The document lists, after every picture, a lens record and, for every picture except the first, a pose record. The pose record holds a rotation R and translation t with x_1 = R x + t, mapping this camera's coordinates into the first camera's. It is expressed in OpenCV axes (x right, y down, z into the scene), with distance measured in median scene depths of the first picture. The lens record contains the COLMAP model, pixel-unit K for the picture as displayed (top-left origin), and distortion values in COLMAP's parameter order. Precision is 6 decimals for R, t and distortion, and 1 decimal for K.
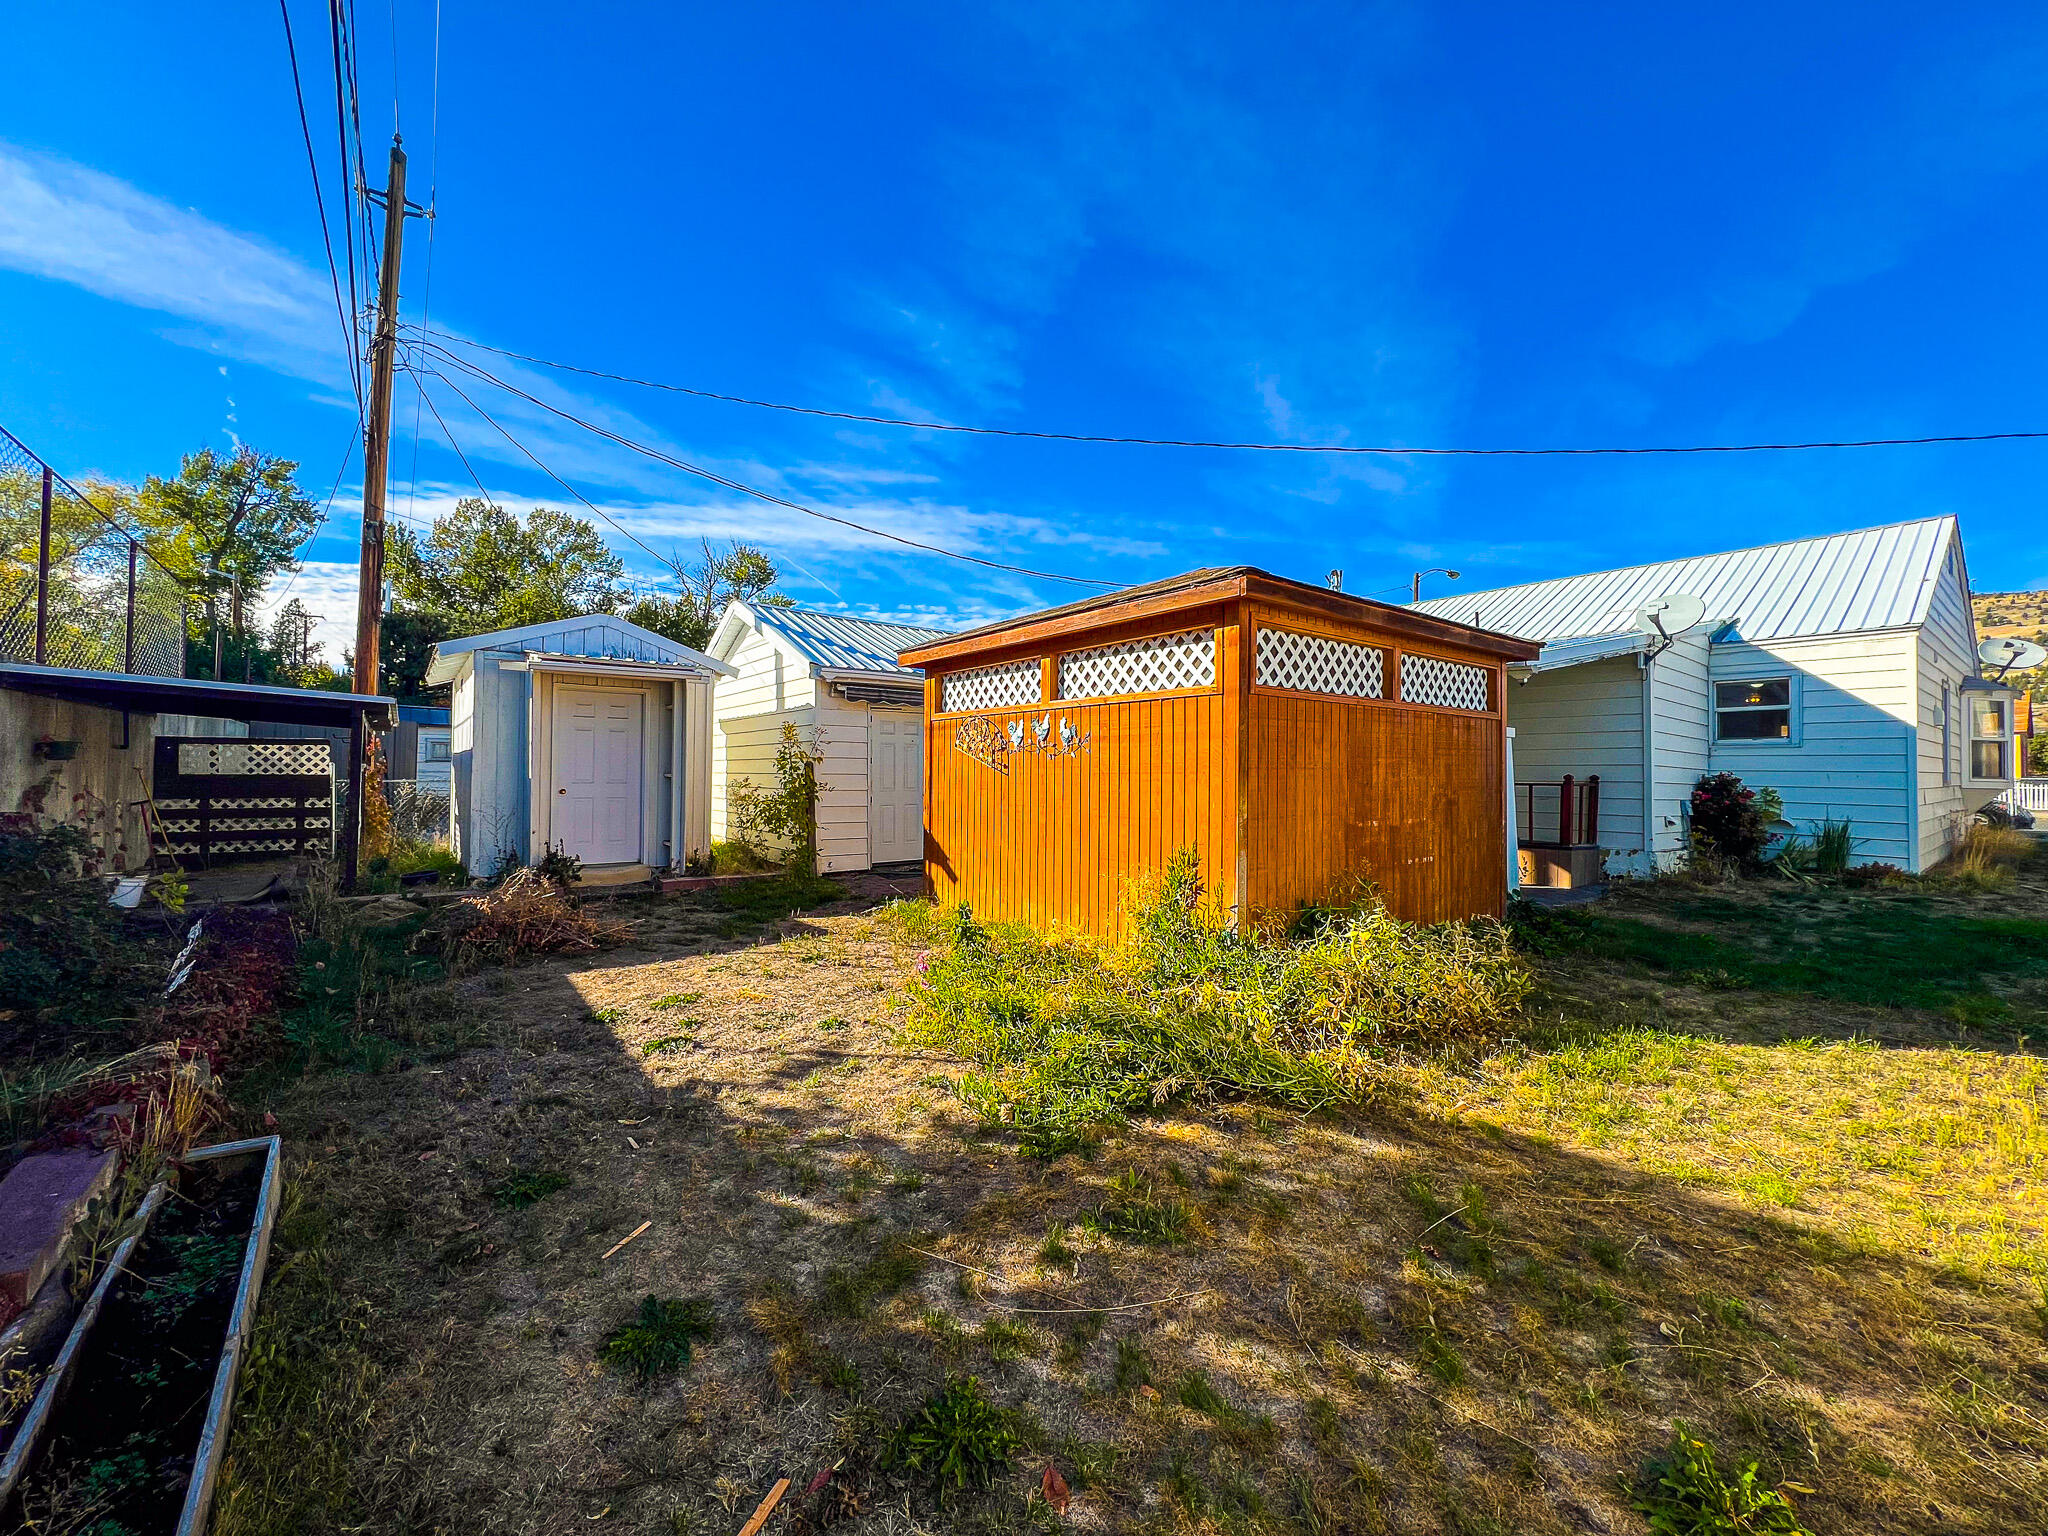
lens RADIAL K [[821.7, 0, 1025.0], [0, 821.7, 766.8], [0, 0, 1]] dist [-0.001892, -0.000192]
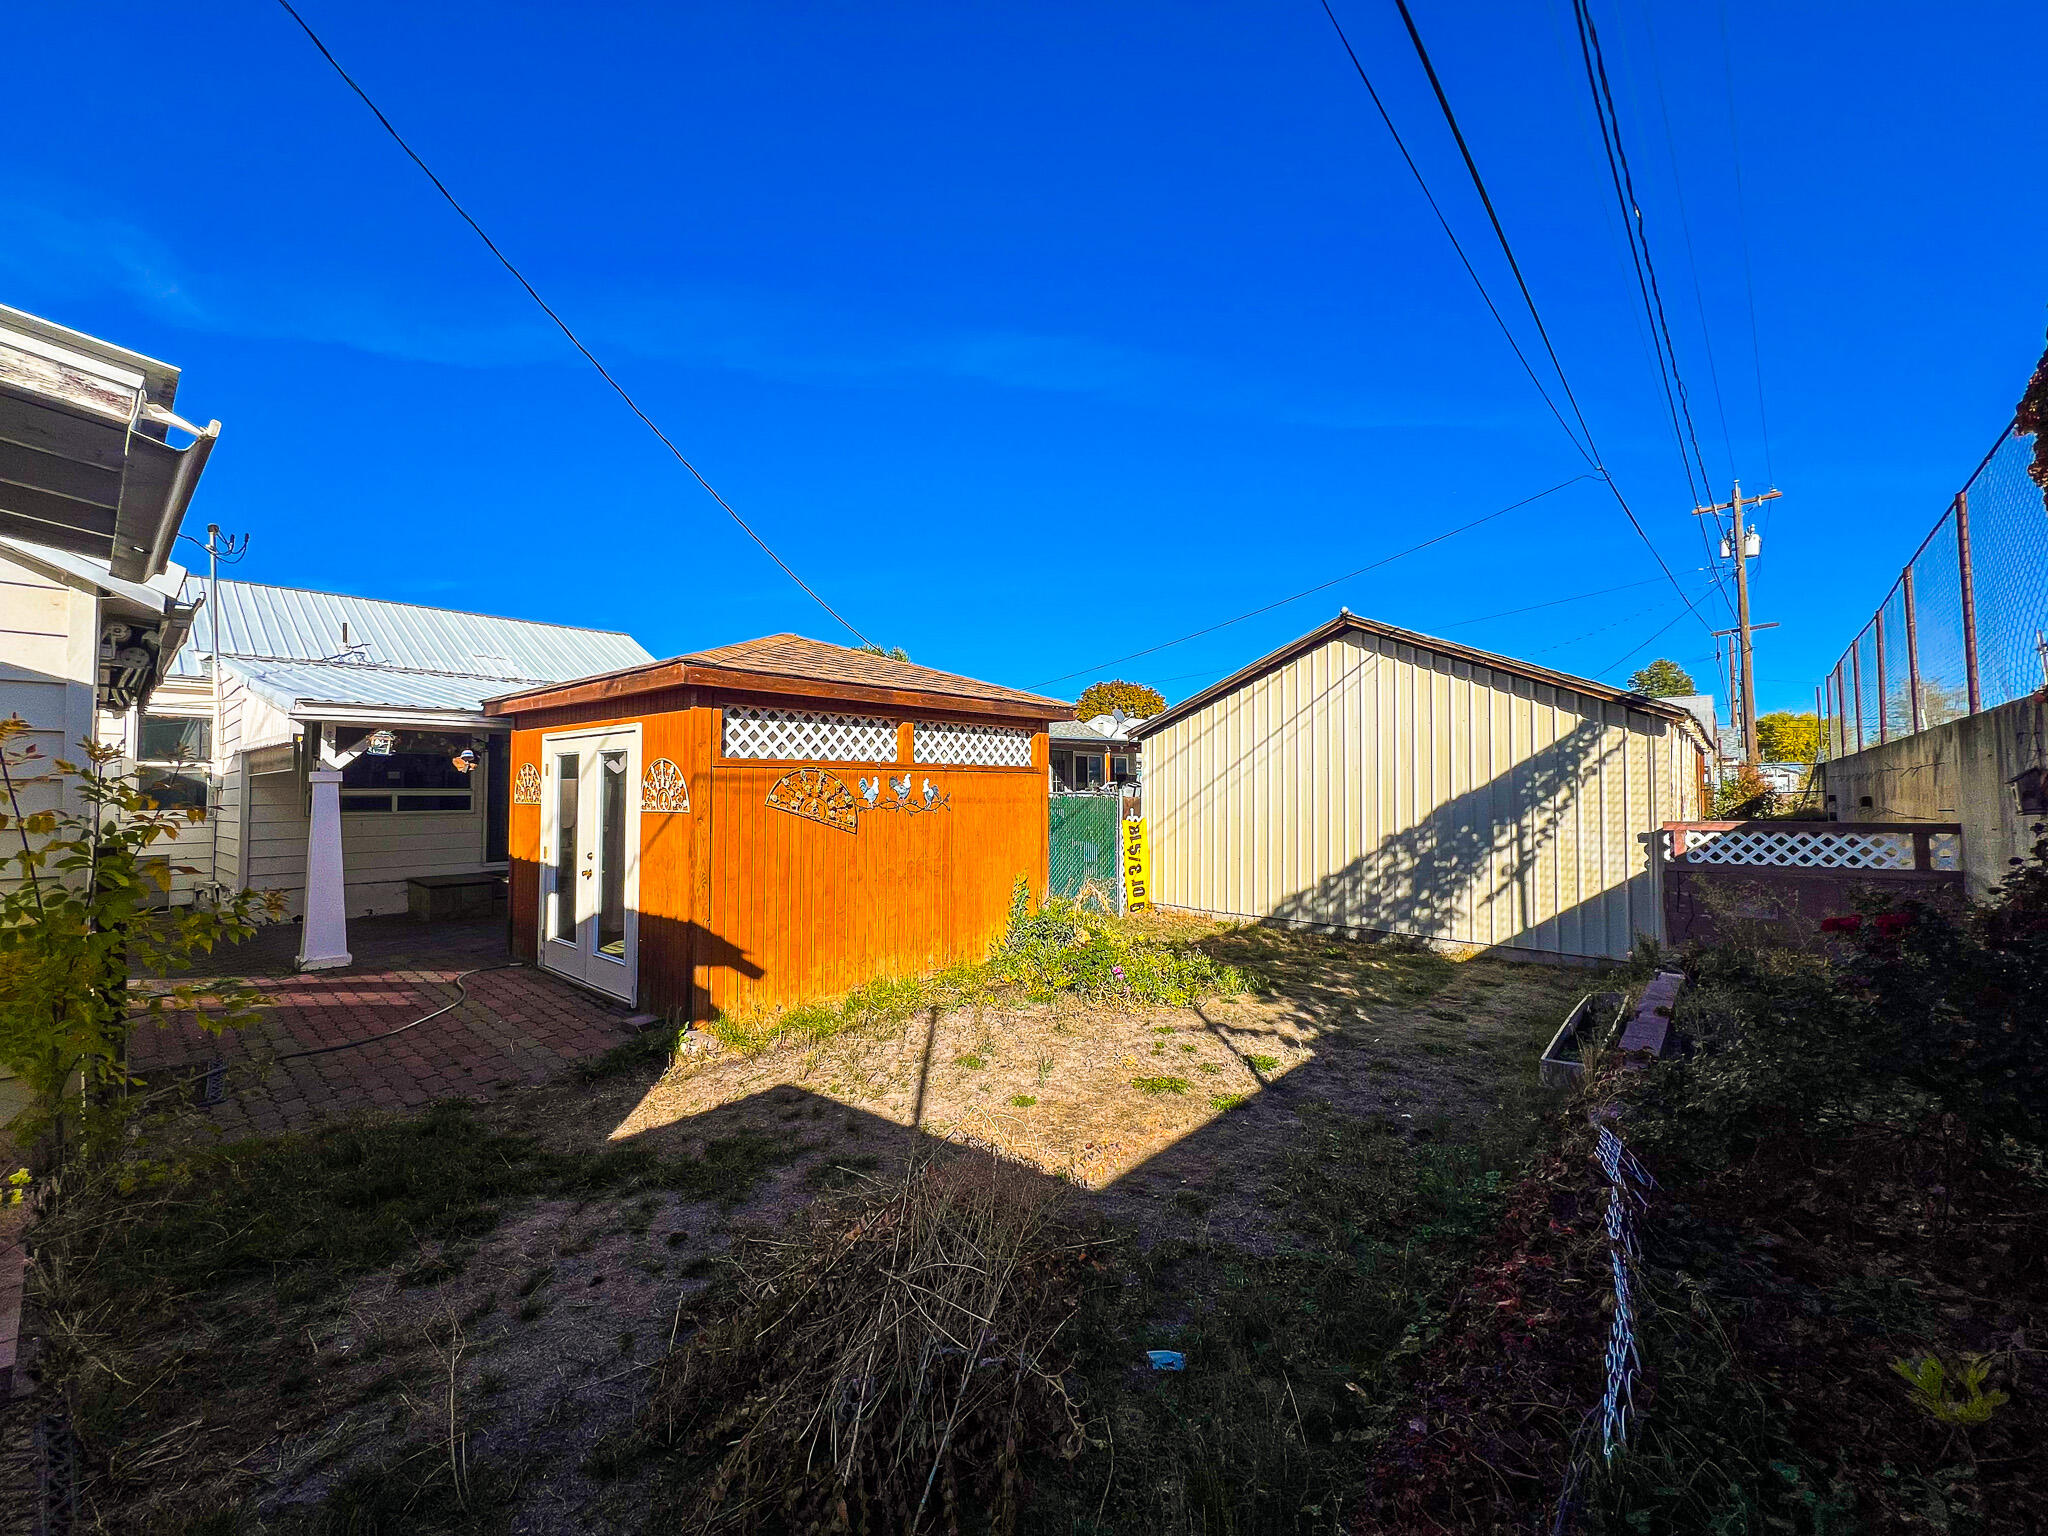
lens RADIAL K [[821.7, 0, 1027.5], [0, 821.7, 760.4], [0, 0, 1]] dist [-0.001892, -0.000192]
pose [[-0.210088, 0.020684, 0.977464, -1.644619], [-0.016553, 0.999558, -0.024709, -0.091075], [-0.977542, -0.021371, -0.209653, 1.667750]]
